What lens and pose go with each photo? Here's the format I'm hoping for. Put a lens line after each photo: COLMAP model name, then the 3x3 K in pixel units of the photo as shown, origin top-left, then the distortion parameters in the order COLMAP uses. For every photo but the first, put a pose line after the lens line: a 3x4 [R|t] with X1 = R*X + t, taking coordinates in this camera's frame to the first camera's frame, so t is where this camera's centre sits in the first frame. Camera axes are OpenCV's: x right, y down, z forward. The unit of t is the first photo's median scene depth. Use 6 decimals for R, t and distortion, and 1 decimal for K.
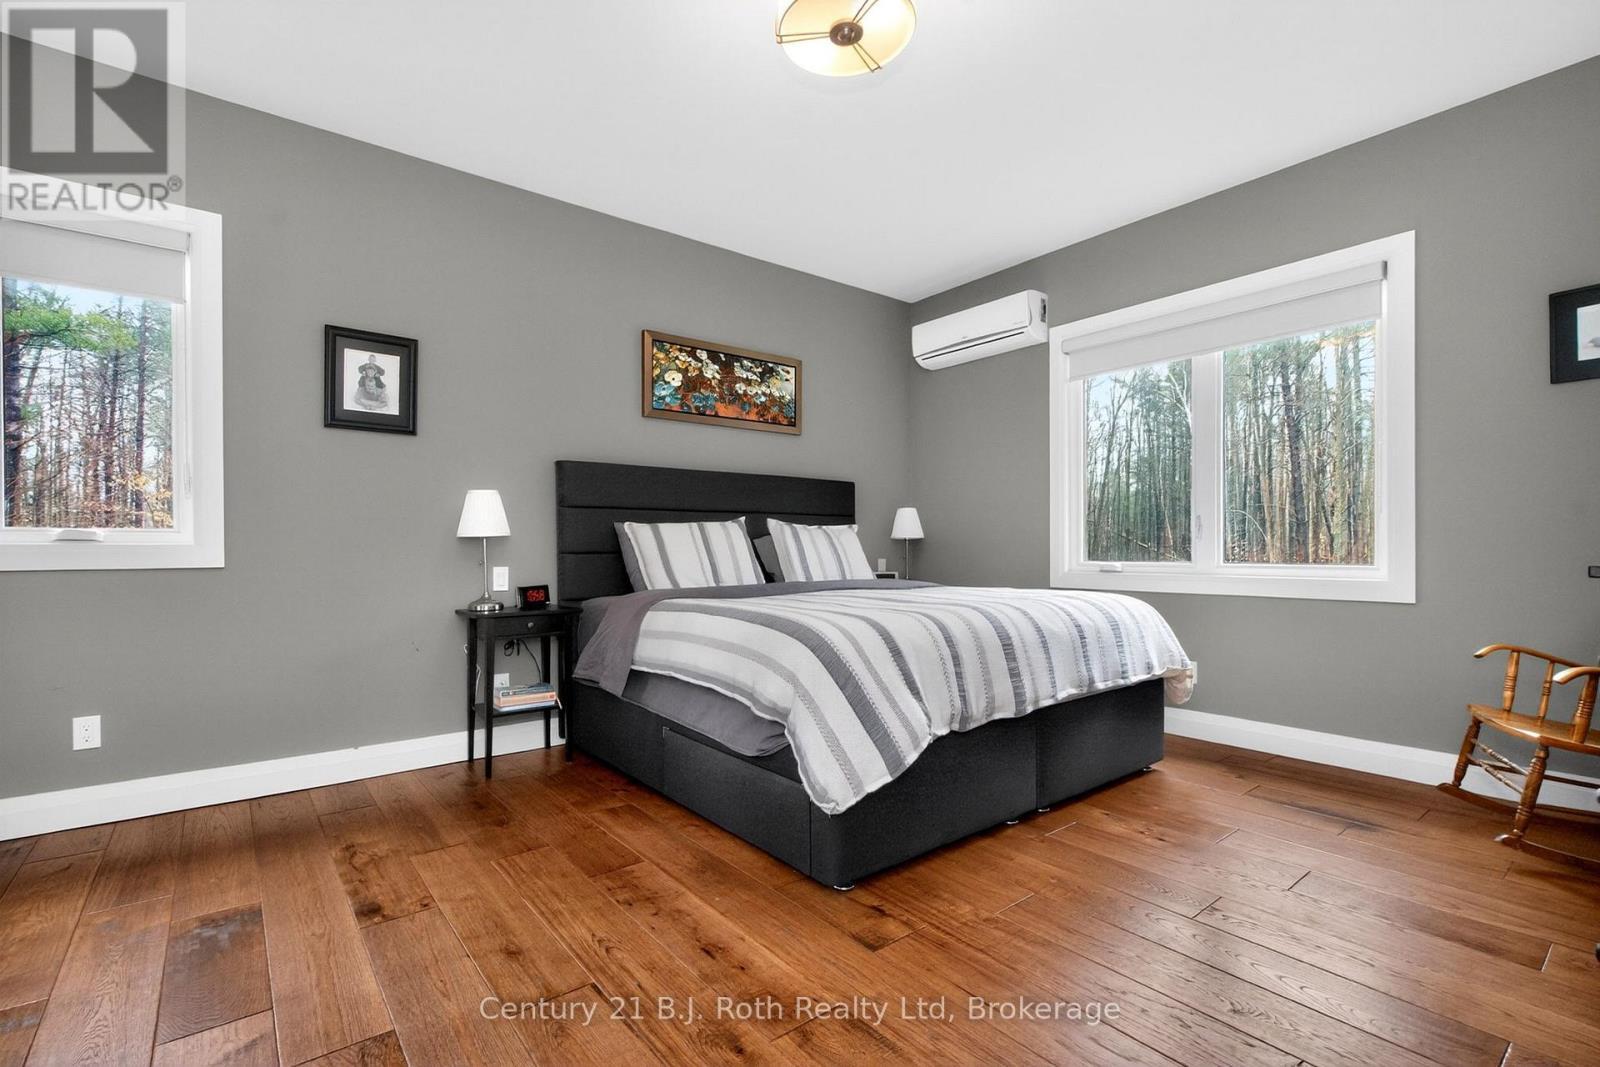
lens RADIAL K [[715.5, 0, 797.1], [0, 715.5, 549.9], [0, 0, 1]] dist [-0.004149, -0.000249]
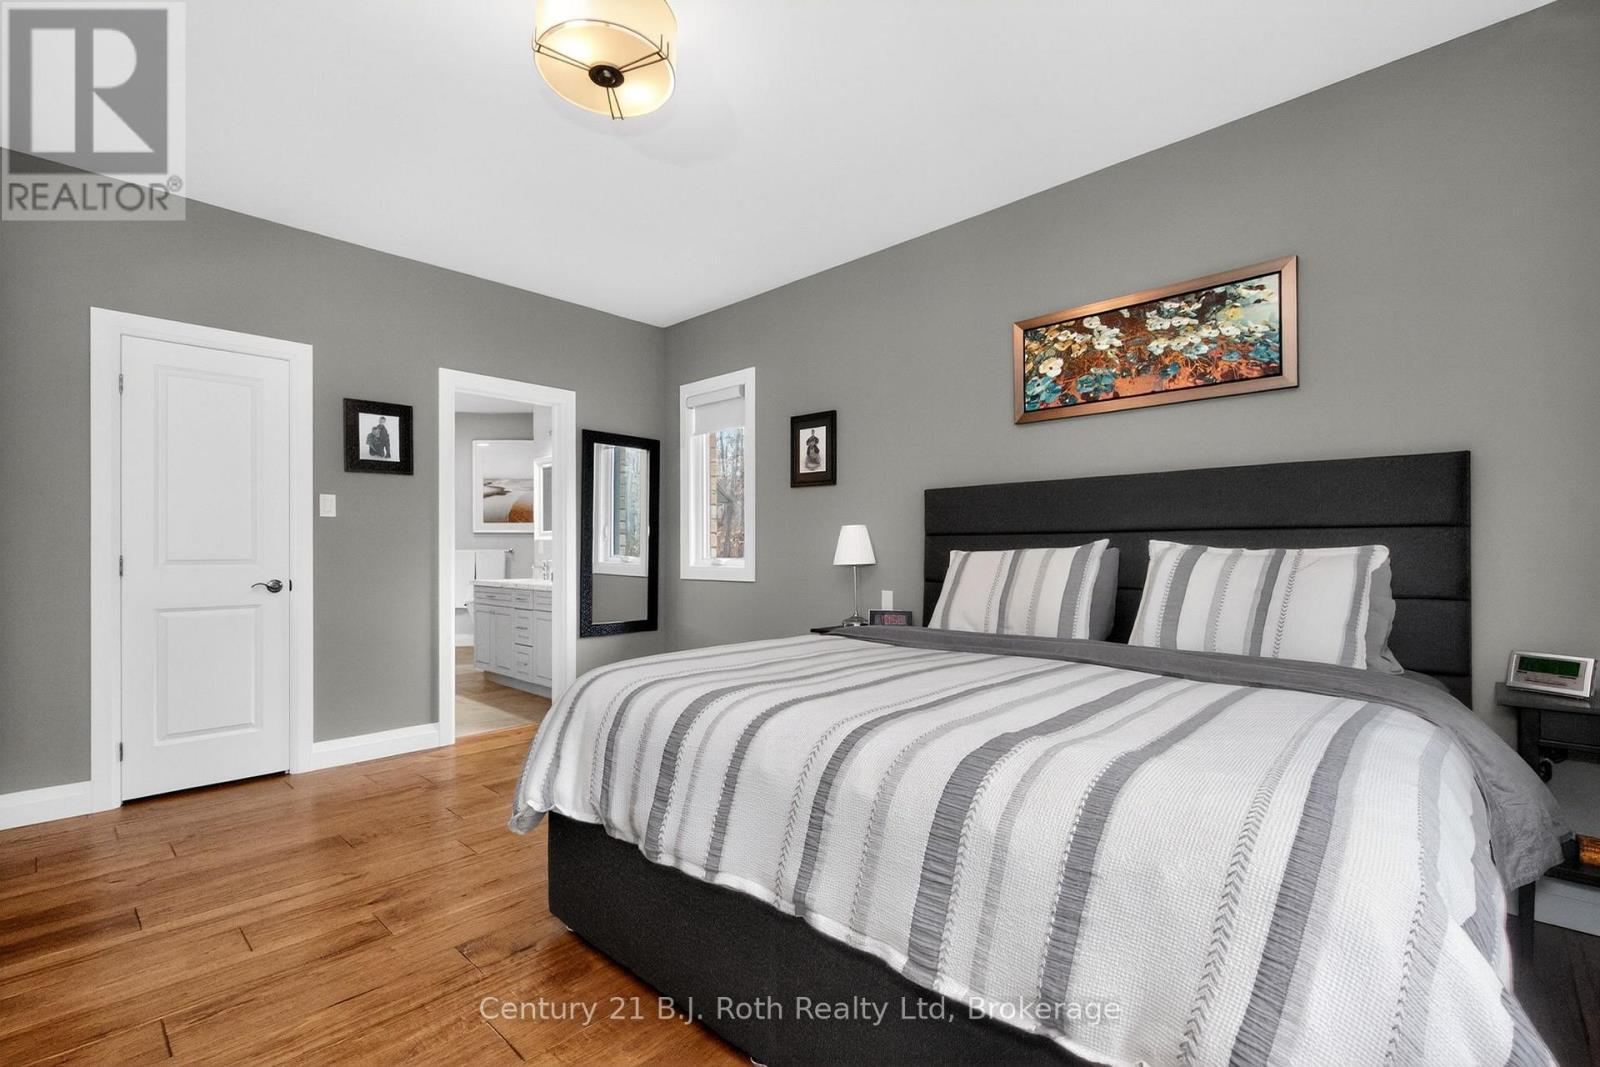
lens RADIAL K [[715.5, 0, 795.5], [0, 715.5, 532.8], [0, 0, 1]] dist [-0.004149, -0.000249]
pose [[0.127766, -0.006655, -0.991782, 0.578133], [0.012628, 0.999907, -0.005083, -0.051868], [0.991724, -0.011875, 0.127839, 0.596533]]
